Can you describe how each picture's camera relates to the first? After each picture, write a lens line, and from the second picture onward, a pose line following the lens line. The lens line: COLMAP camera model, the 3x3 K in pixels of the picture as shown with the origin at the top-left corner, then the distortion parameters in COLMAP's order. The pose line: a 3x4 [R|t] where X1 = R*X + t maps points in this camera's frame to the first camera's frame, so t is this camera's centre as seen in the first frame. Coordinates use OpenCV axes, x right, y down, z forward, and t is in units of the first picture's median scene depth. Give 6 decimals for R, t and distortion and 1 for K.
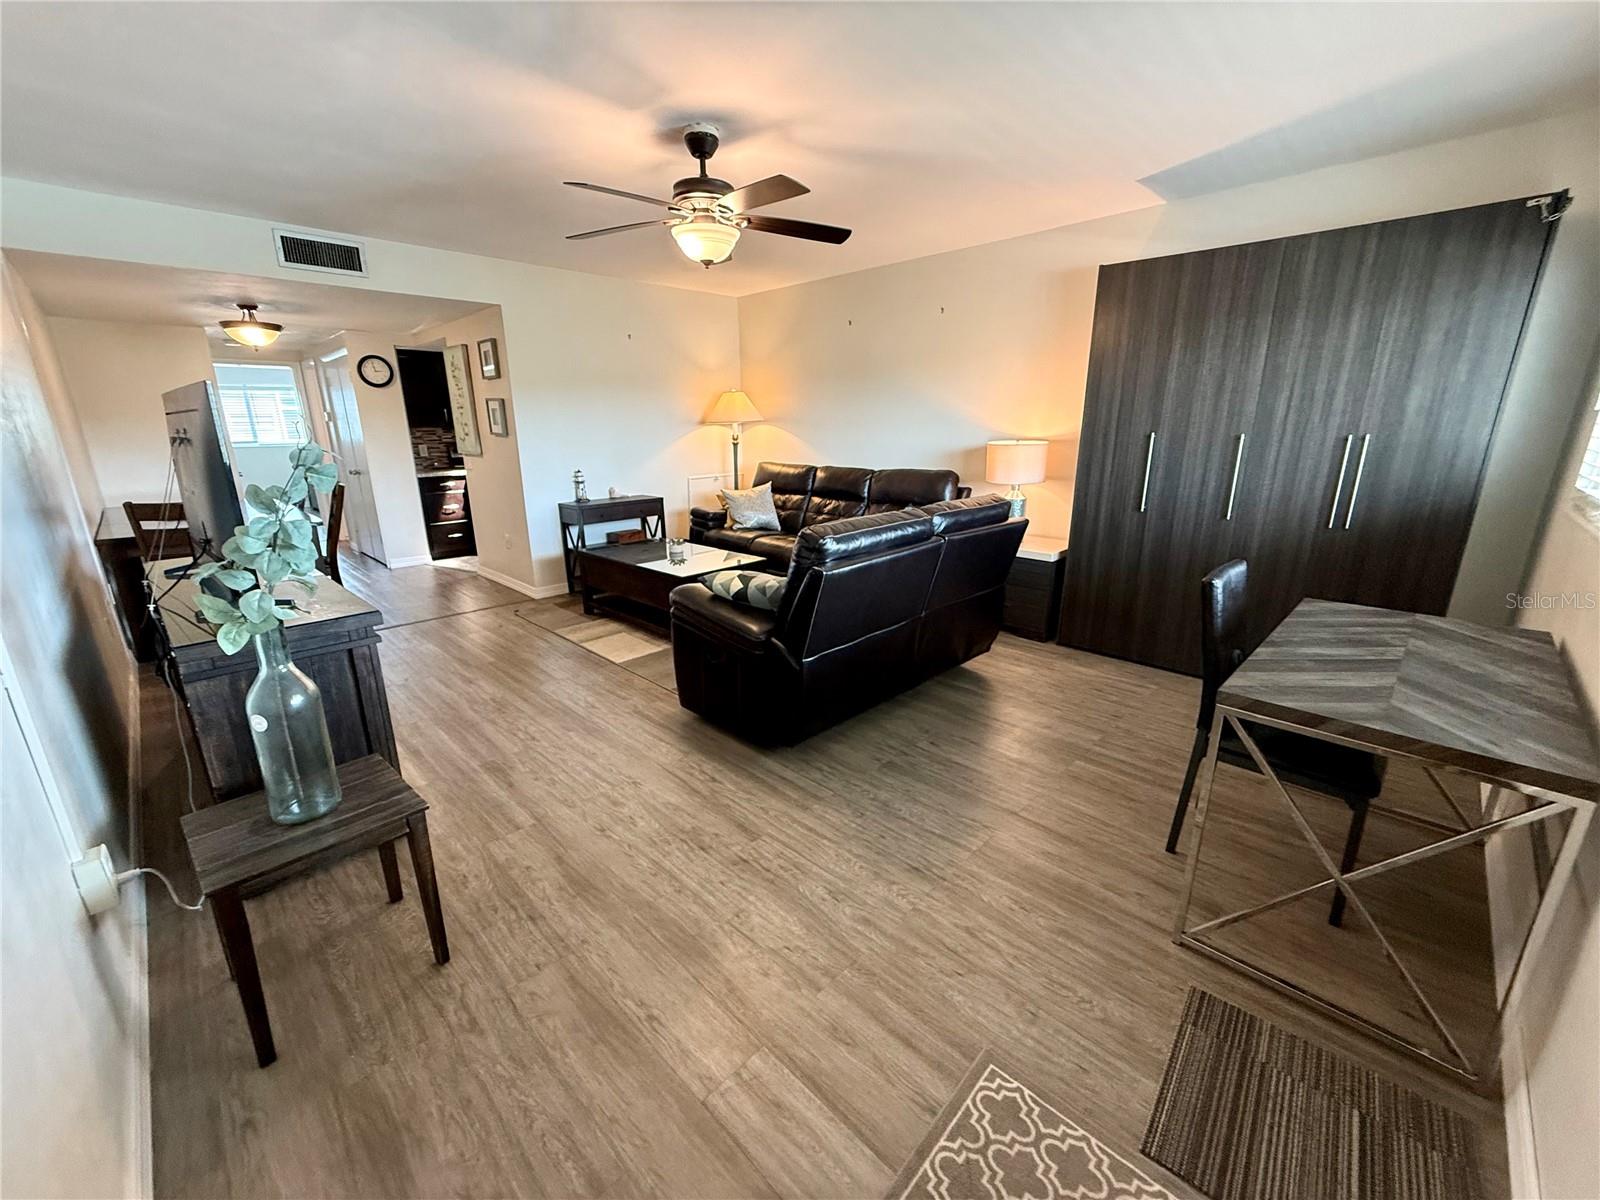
lens RADIAL K [[637.3, 0, 789.6], [0, 637.3, 600.3], [0, 0, 1]] dist [-0.002506, -0.000480]
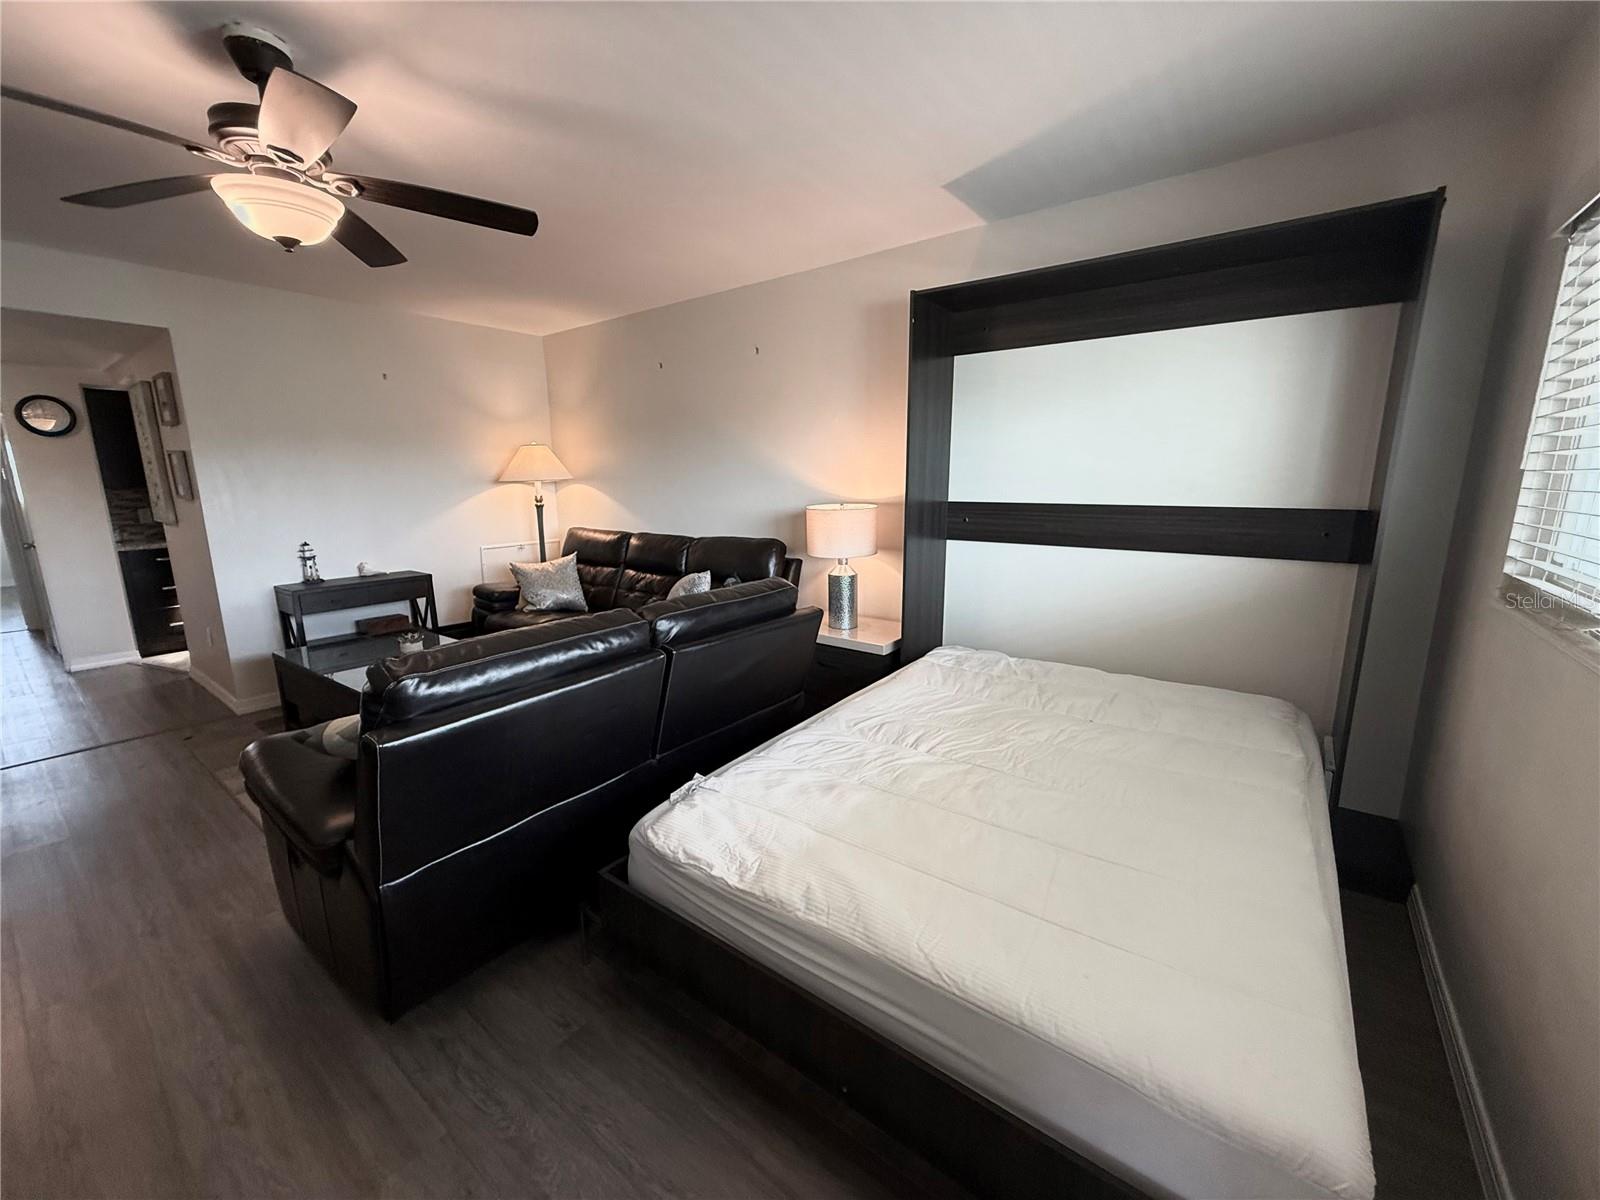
lens RADIAL K [[637.3, 0, 789.2], [0, 637.3, 600.6], [0, 0, 1]] dist [-0.002506, -0.000480]
pose [[0.990574, -0.025655, 0.134558, 0.158953], [0.036719, 0.996086, -0.080398, -0.057174], [-0.131969, 0.084581, 0.987639, 0.189327]]
